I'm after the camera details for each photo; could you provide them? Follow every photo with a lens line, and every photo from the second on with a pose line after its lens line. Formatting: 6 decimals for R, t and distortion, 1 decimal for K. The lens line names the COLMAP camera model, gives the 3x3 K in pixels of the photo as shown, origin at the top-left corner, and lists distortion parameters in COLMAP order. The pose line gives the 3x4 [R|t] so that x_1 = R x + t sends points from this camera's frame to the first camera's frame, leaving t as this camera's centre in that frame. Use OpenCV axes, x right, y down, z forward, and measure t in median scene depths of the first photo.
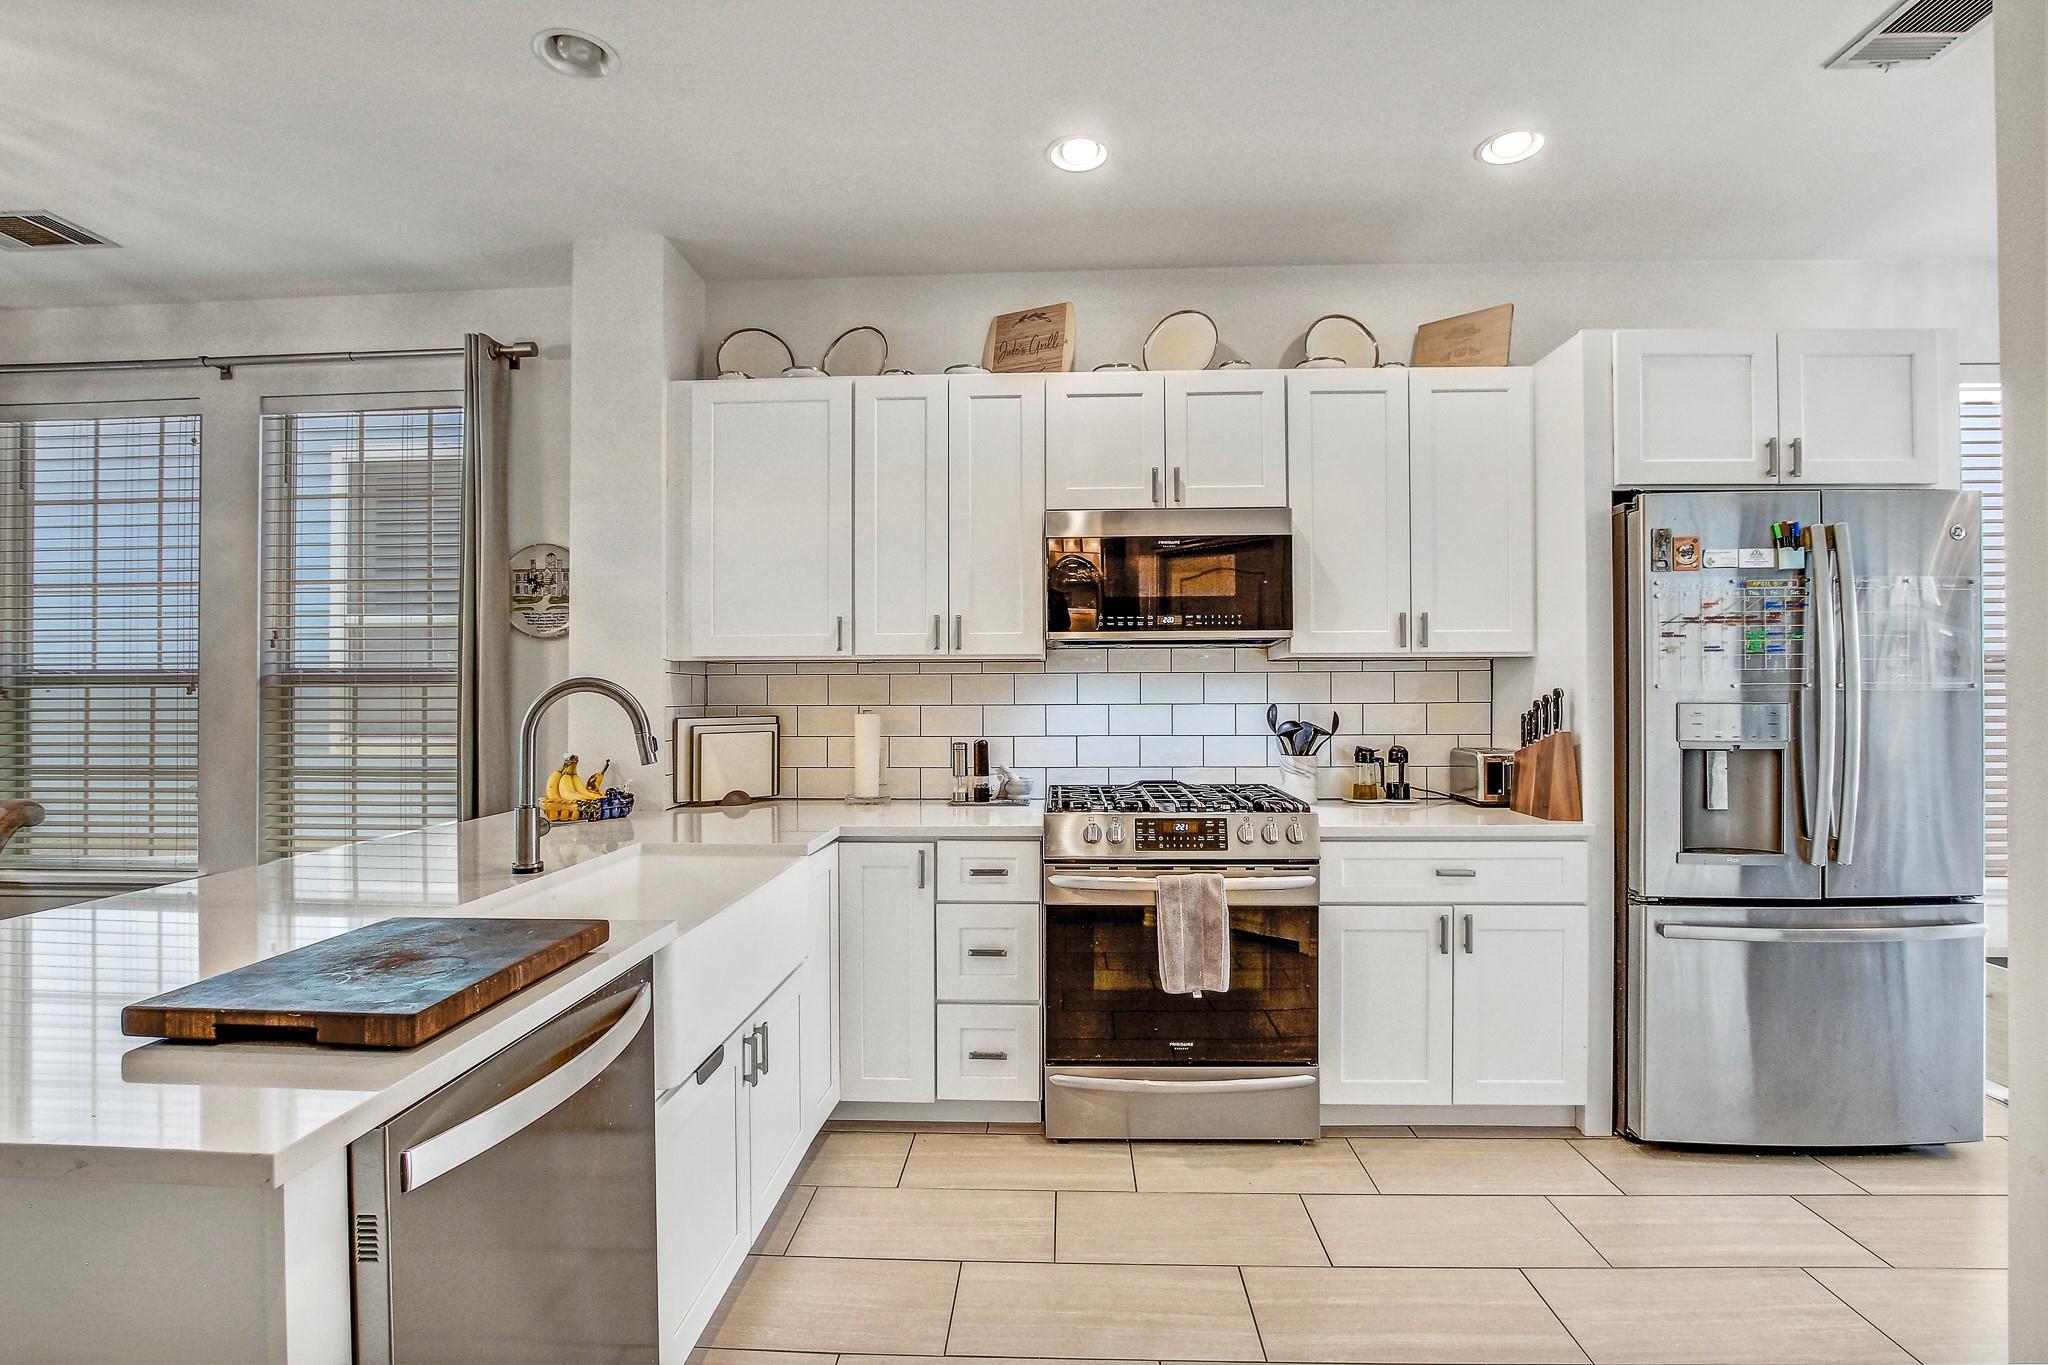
lens RADIAL K [[946.9, 0, 1027.8], [0, 946.9, 685.0], [0, 0, 1]] dist [-0.030408, 0.001255]
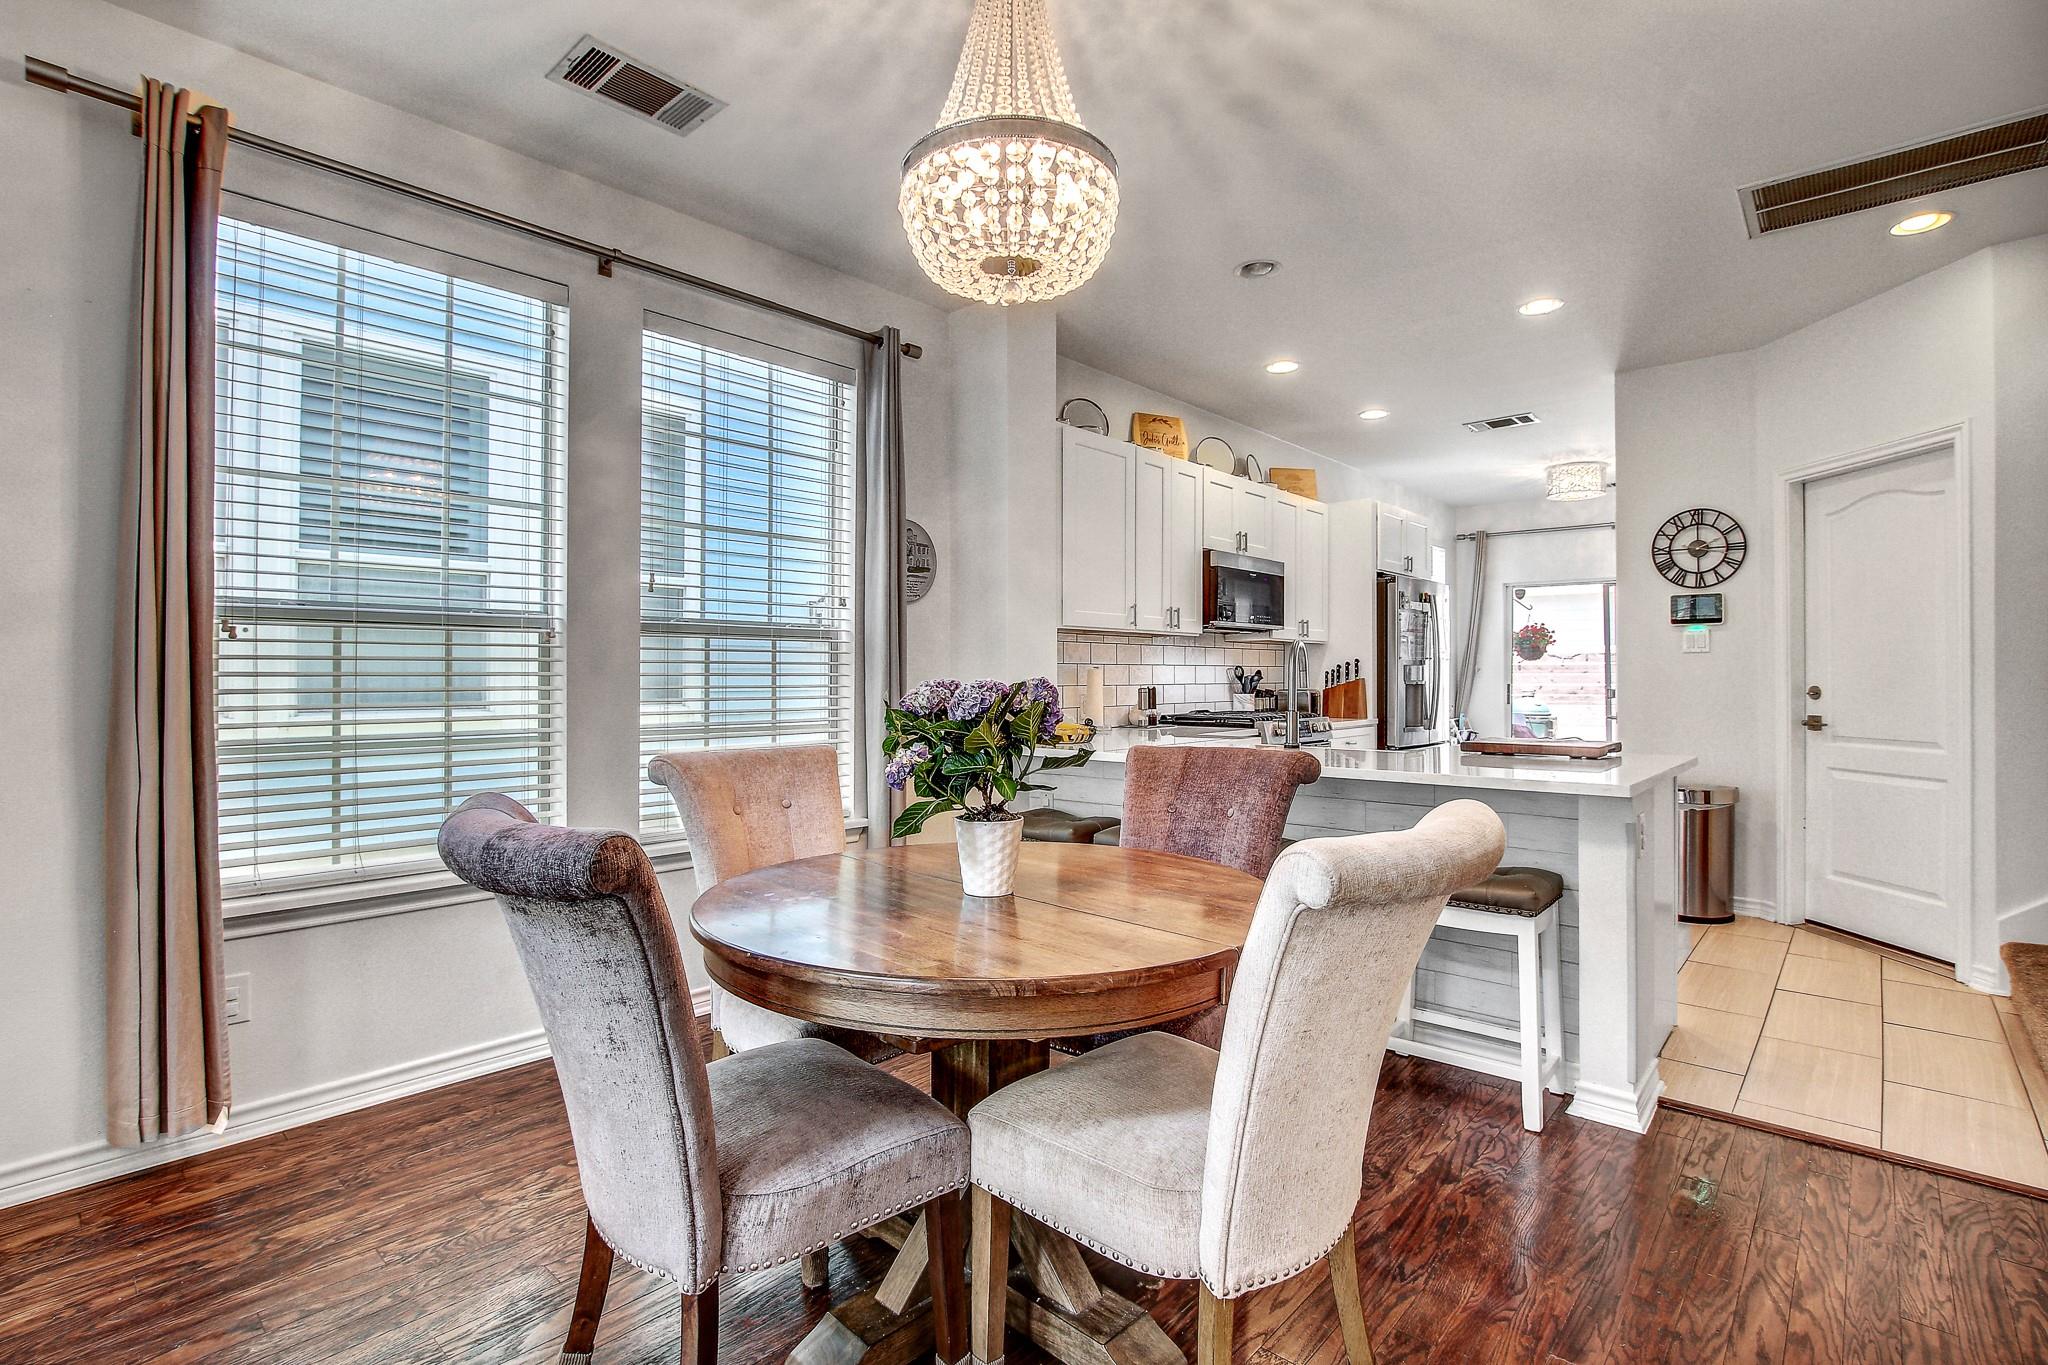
lens RADIAL K [[946.9, 0, 1040.3], [0, 946.9, 668.1], [0, 0, 1]] dist [-0.030408, 0.001255]
pose [[0.642299, 0.011418, 0.766370, -1.439106], [-0.010960, 0.999924, -0.005712, 0.041723], [-0.766376, -0.004730, 0.642375, 0.140097]]
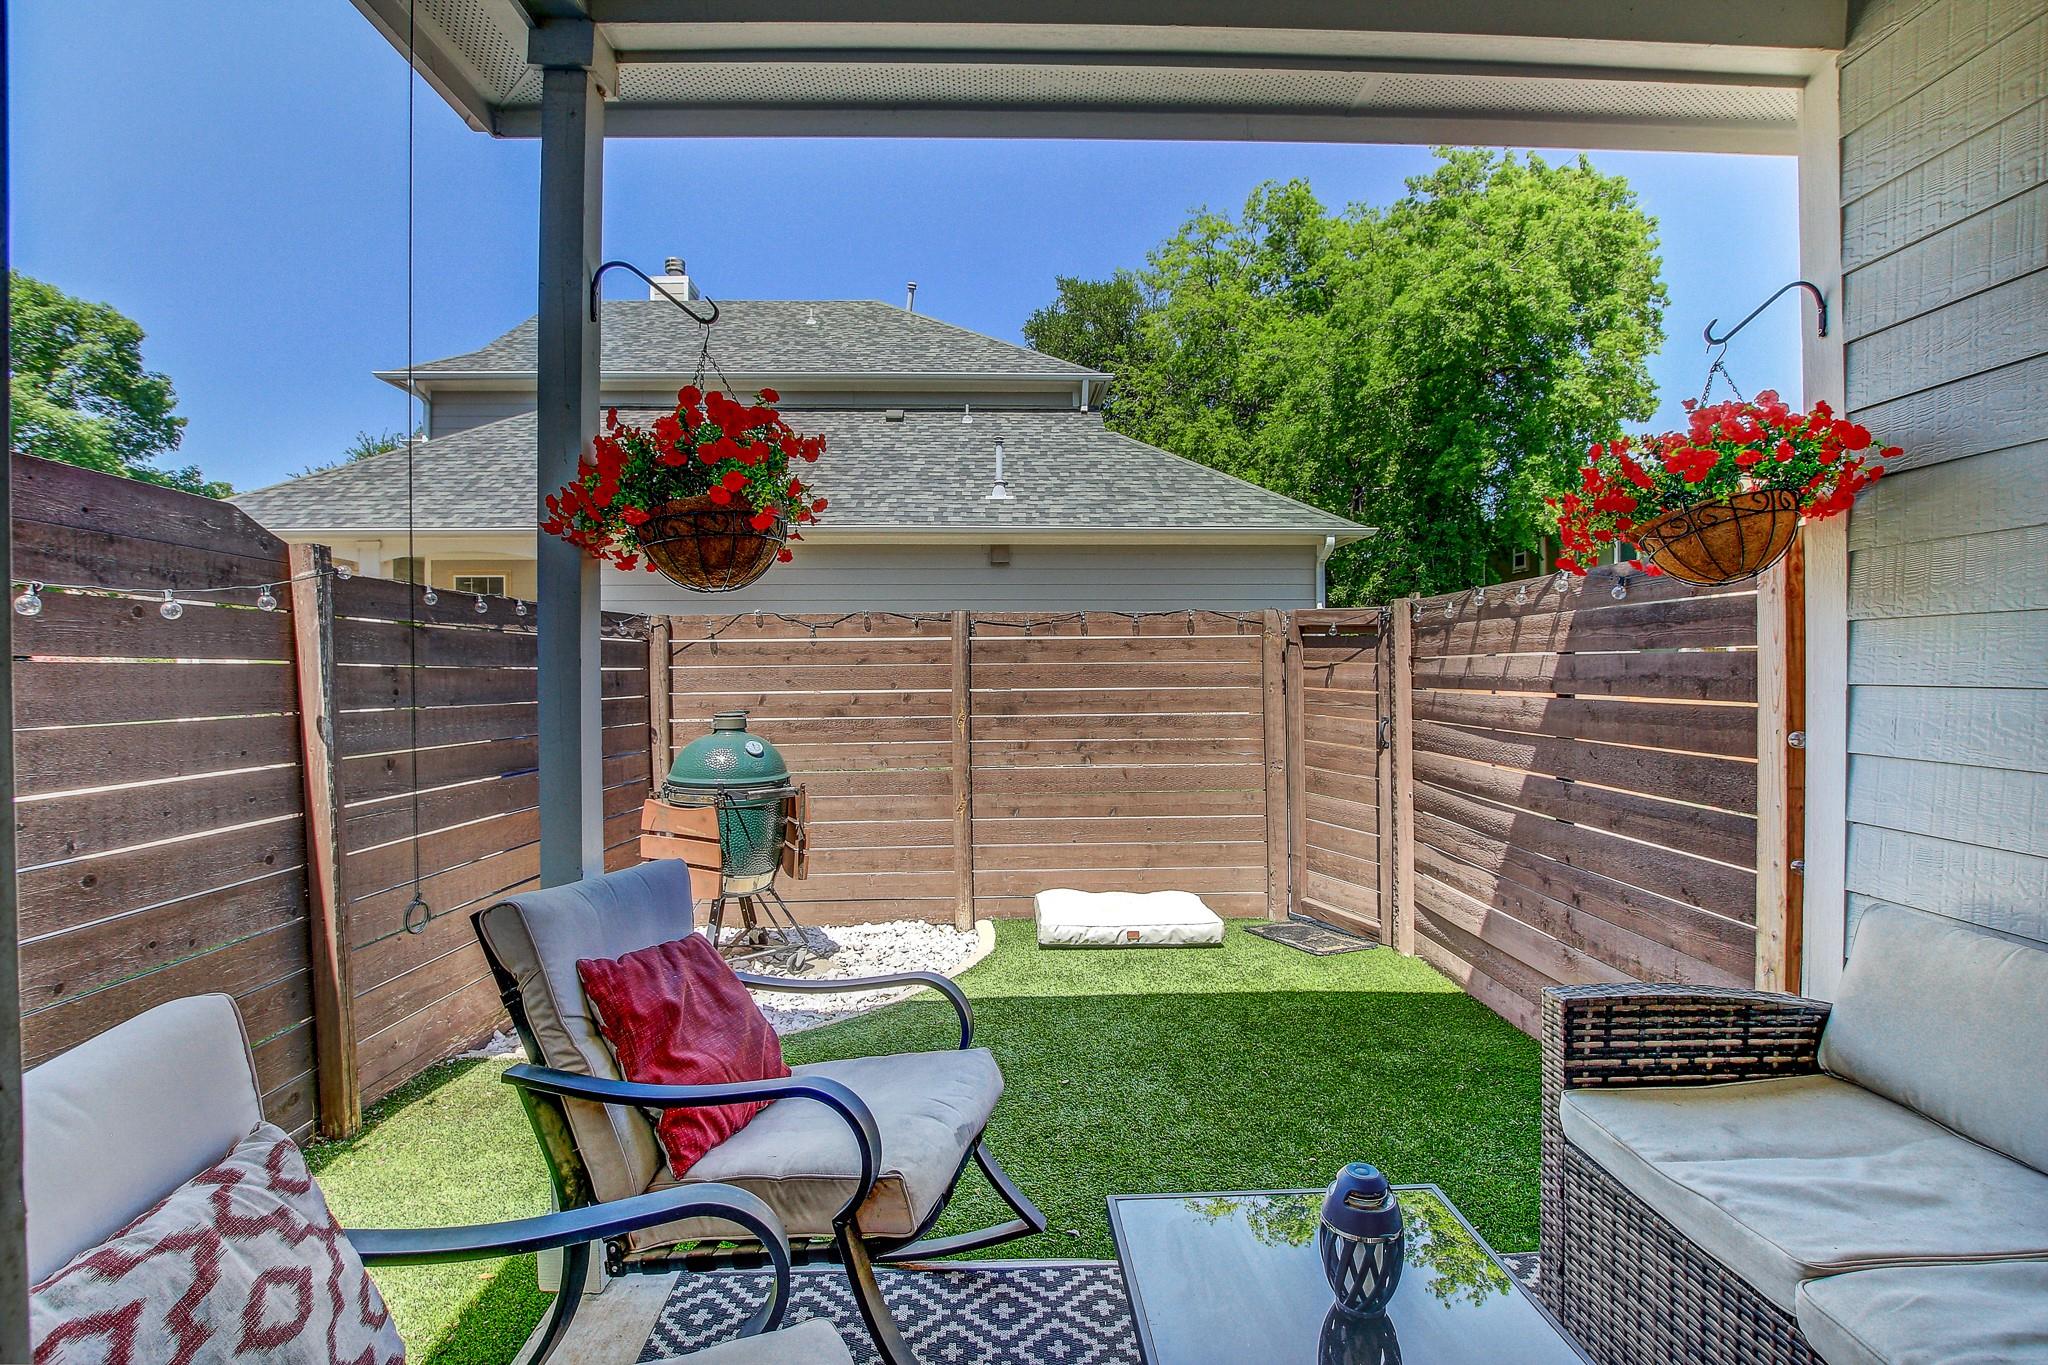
lens RADIAL K [[946.9, 0, 1024.8], [0, 946.9, 685.1], [0, 0, 1]] dist [-0.030408, 0.001255]
pose [[-0.061659, -0.012202, 0.998023, 1.505257], [-0.002199, 0.999925, 0.012090, 0.033374], [-0.998095, -0.001449, -0.061681, 0.753681]]
